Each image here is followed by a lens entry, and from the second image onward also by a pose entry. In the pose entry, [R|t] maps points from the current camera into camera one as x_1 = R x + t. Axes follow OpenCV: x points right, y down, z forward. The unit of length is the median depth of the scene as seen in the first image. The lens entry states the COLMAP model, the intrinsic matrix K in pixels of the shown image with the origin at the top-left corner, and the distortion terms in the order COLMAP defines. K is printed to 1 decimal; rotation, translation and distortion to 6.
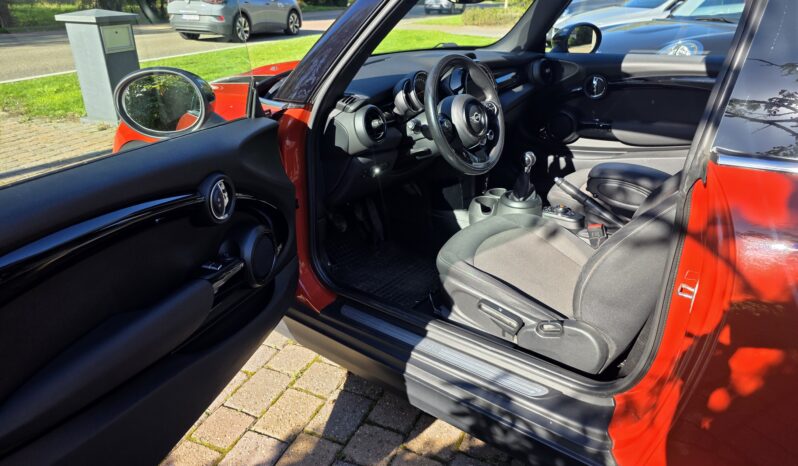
lens RADIAL K [[544.6, 0, 396.4], [0, 544.6, 224.3], [0, 0, 1]] dist [0.044813, -0.054670]
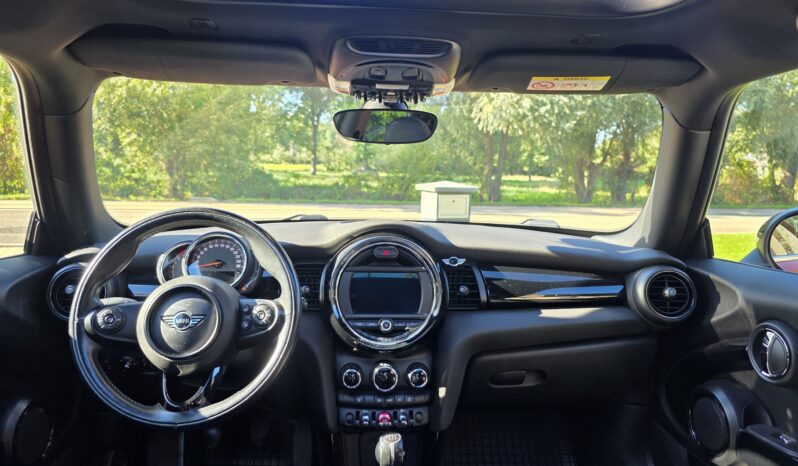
lens RADIAL K [[540.4, 0, 397.7], [0, 540.4, 228.8], [0, 0, 1]] dist [0.050129, -0.051591]
pose [[0.673715, 0.101188, -0.732031, 0.467828], [-0.323709, 0.930897, -0.169244, -0.181757], [0.664320, 0.350987, 0.659914, 0.536823]]
